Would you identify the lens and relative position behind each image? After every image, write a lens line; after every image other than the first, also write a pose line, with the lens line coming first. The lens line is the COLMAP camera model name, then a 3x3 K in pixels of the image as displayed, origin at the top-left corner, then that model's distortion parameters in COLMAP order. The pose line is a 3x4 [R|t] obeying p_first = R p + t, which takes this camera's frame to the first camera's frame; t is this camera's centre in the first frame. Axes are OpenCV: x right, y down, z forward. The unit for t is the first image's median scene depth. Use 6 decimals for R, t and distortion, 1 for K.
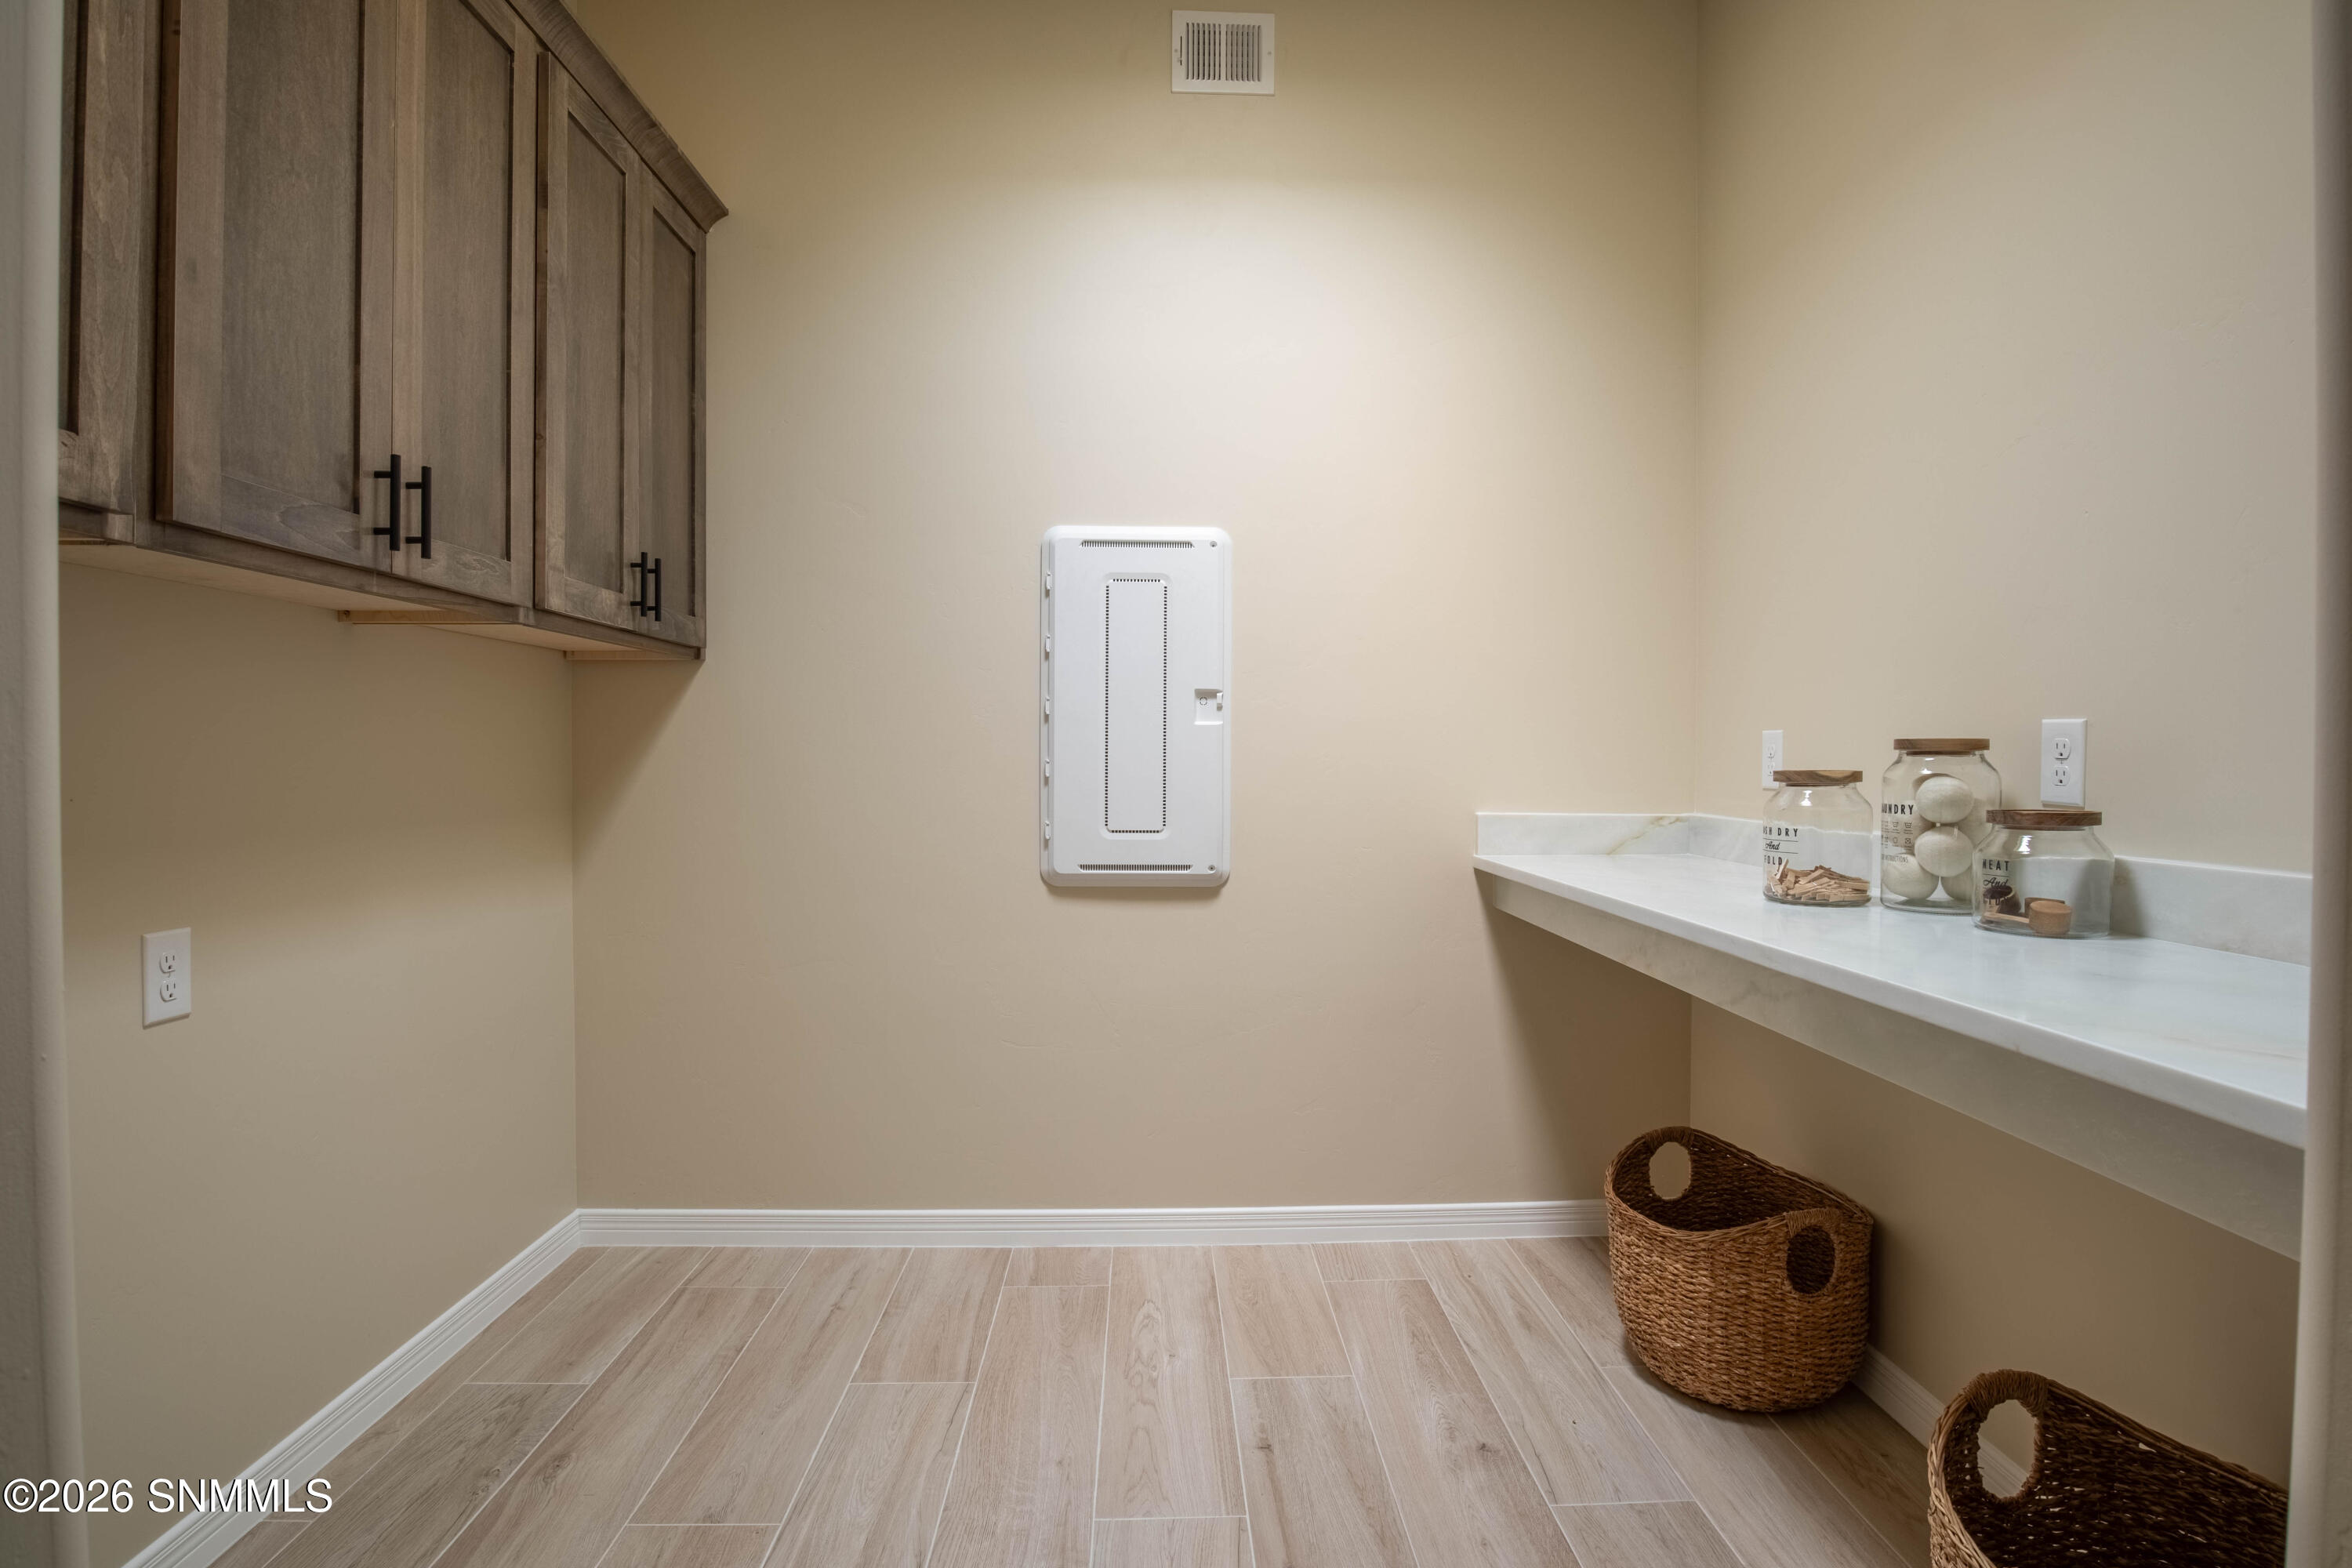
lens RADIAL K [[1153.7, 0, 1185.6], [0, 1153.7, 776.1], [0, 0, 1]] dist [-0.040939, 0.005456]
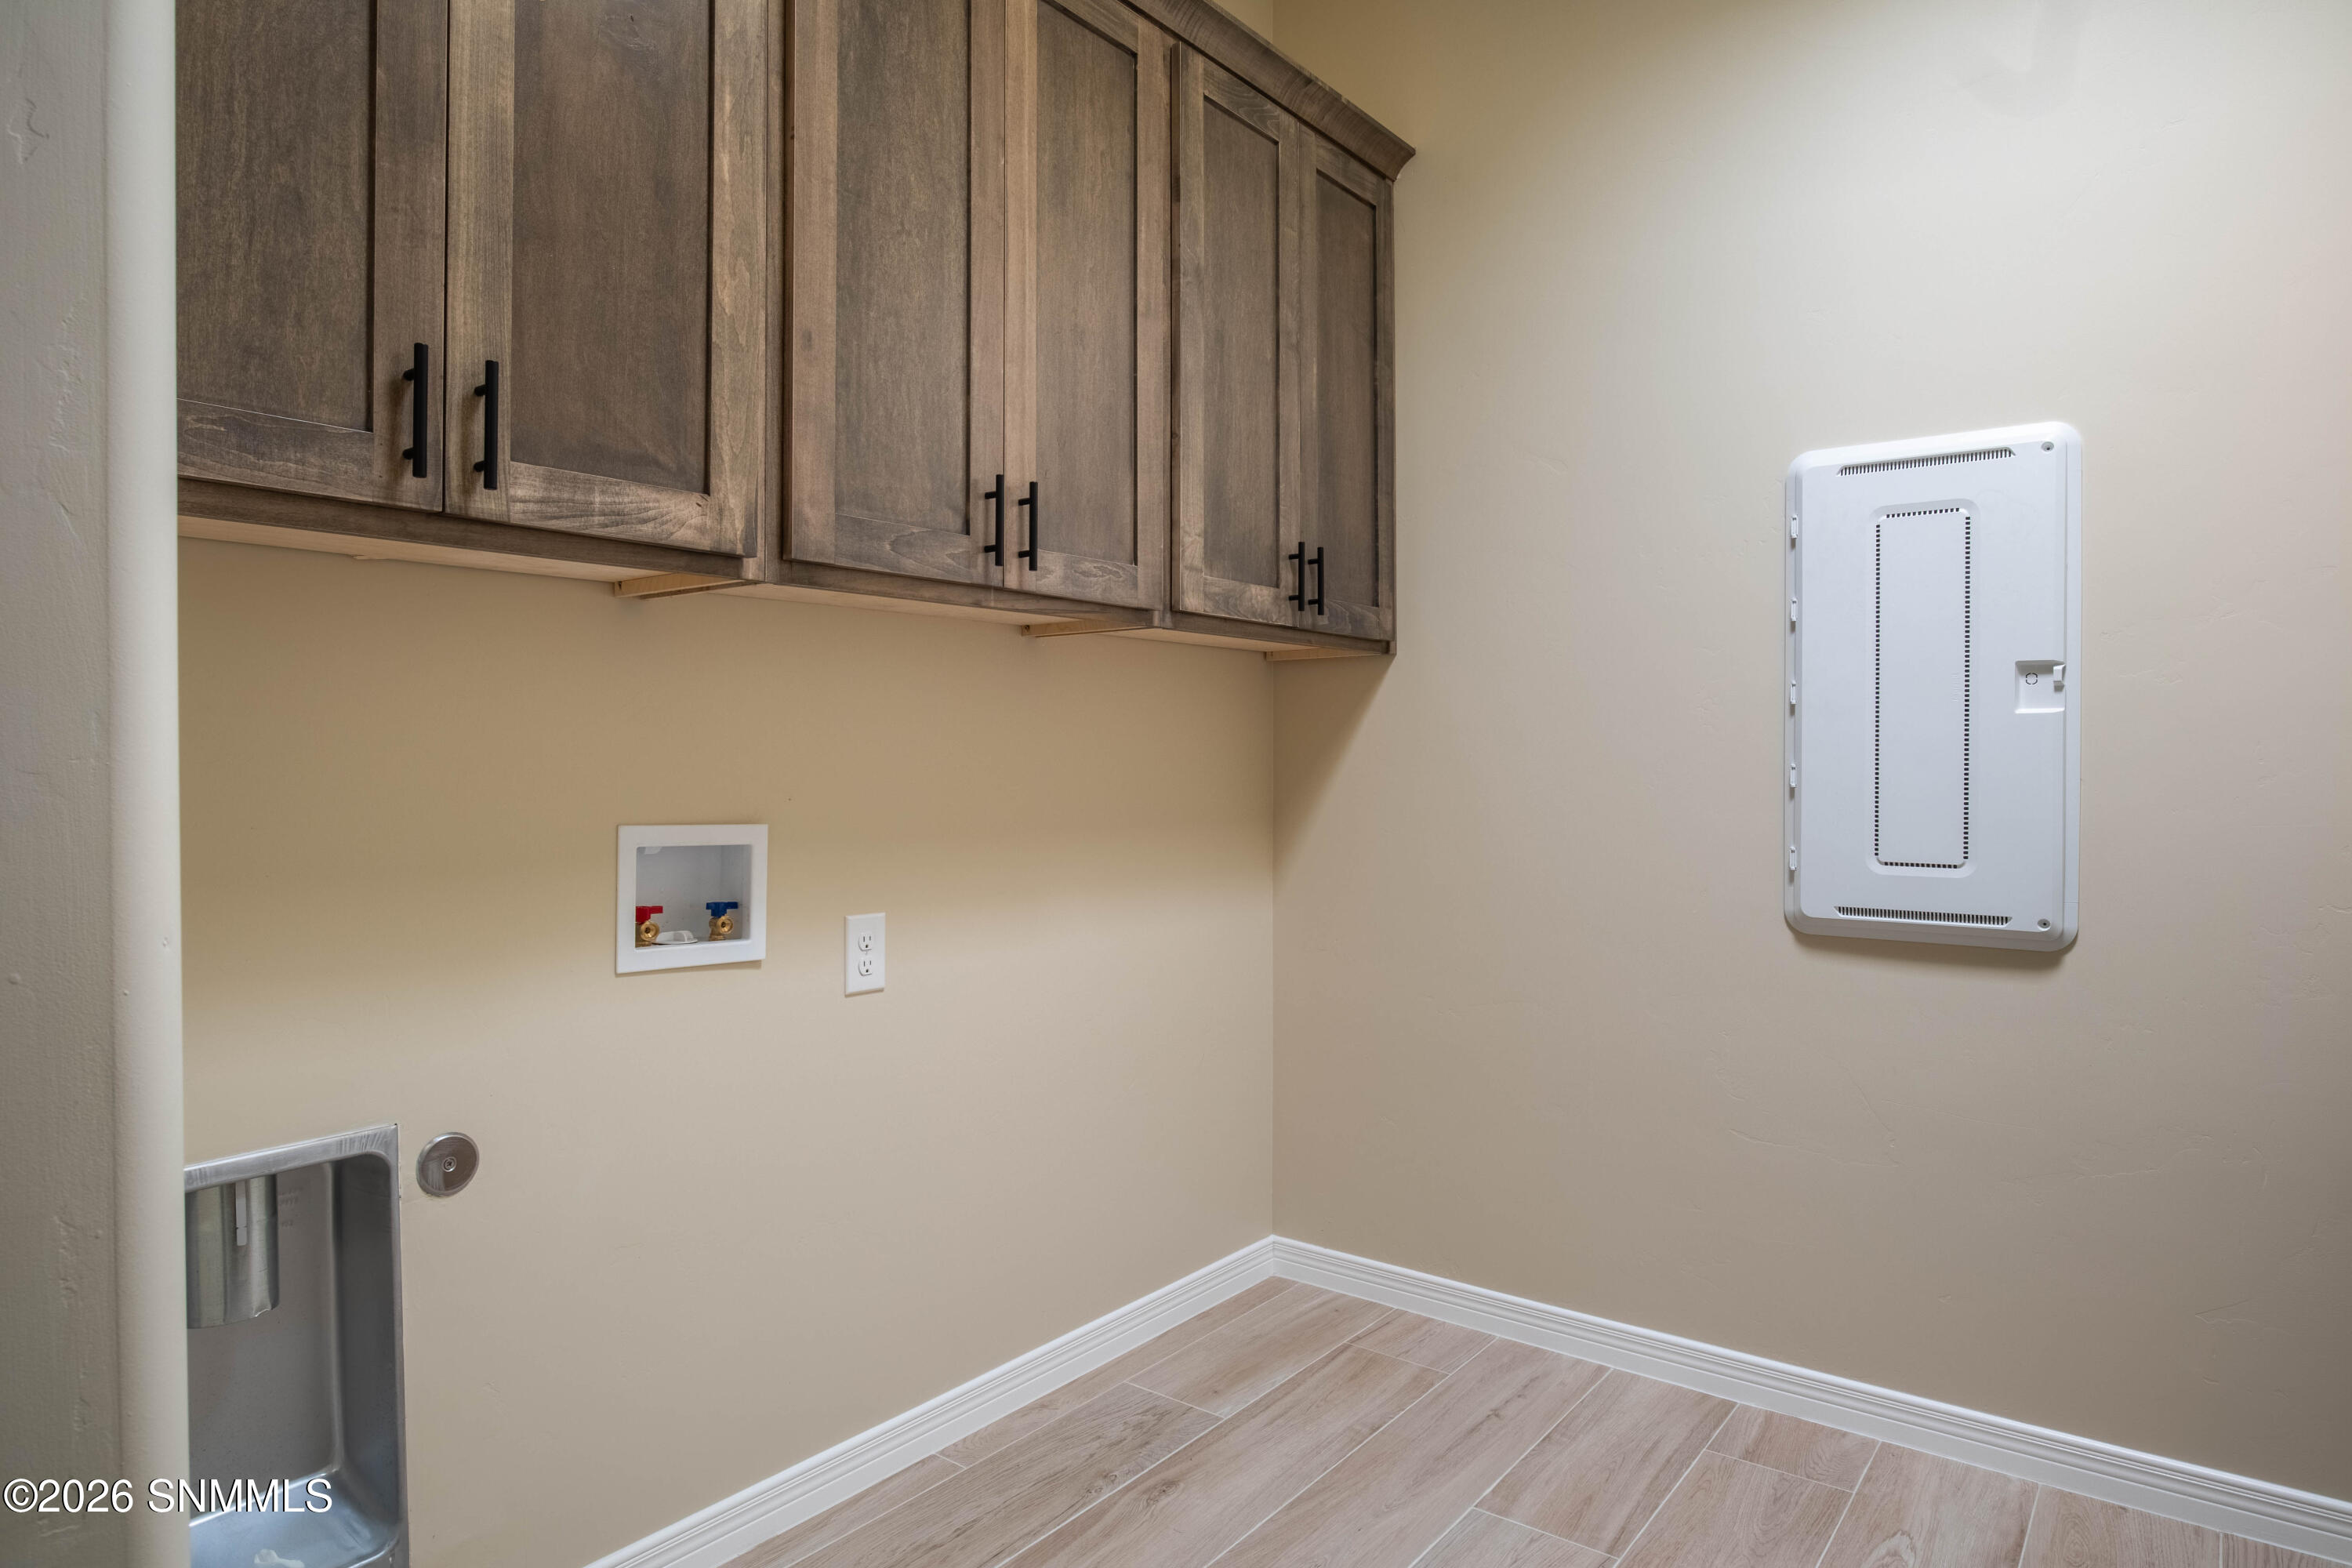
lens RADIAL K [[1347.0, 0, 1180.1], [0, 1347.0, 775.1], [0, 0, 1]] dist [-0.051904, 0.027661]
pose [[0.774394, 0.004135, -0.632691, 0.164985], [-0.008174, 0.999961, -0.003468, -0.001723], [0.632651, 0.007857, 0.774397, 0.105119]]
